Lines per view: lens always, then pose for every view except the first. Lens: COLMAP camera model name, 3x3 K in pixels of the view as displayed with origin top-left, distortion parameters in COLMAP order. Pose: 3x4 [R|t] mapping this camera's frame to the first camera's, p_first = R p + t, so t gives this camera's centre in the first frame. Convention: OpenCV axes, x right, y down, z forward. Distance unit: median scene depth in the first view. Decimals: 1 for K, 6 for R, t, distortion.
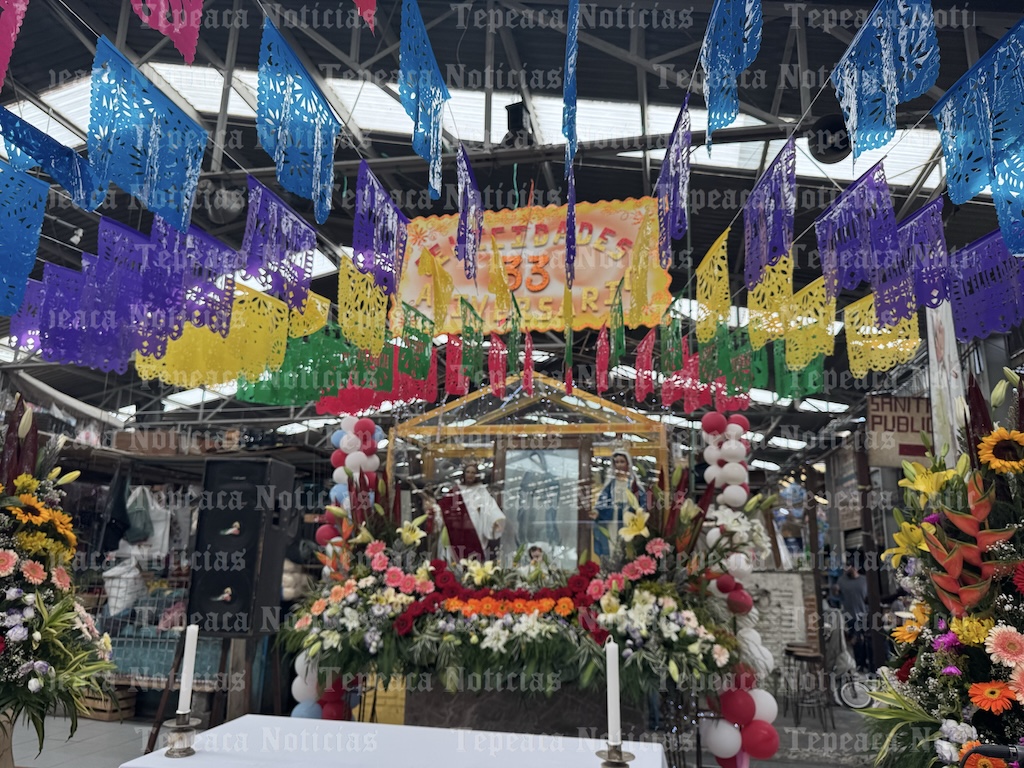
lens RADIAL K [[722.4, 0, 514.6], [0, 722.4, 383.3], [0, 0, 1]] dist [0.026404, -0.004082]
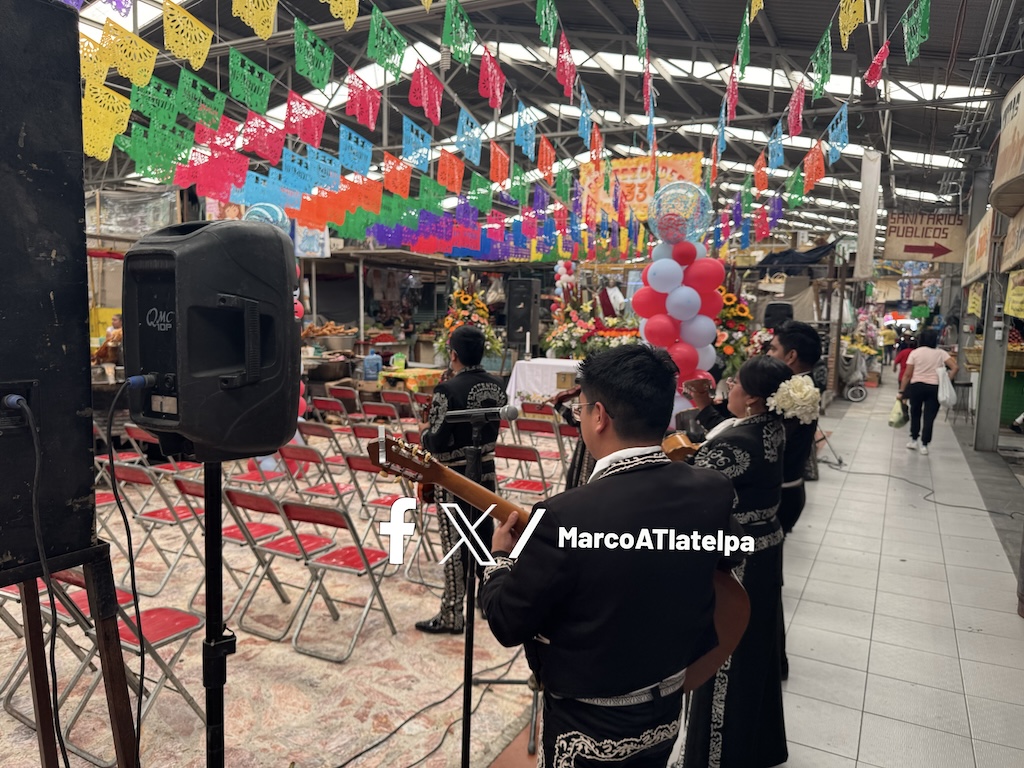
lens RADIAL K [[722.4, 0, 513.2], [0, 722.4, 386.4], [0, 0, 1]] dist [0.026404, -0.004082]
pose [[0.961661, 0.029562, -0.272644, 0.322065], [0.061467, 0.945645, 0.319338, -0.373862], [0.267265, -0.323853, 0.907573, -1.533481]]
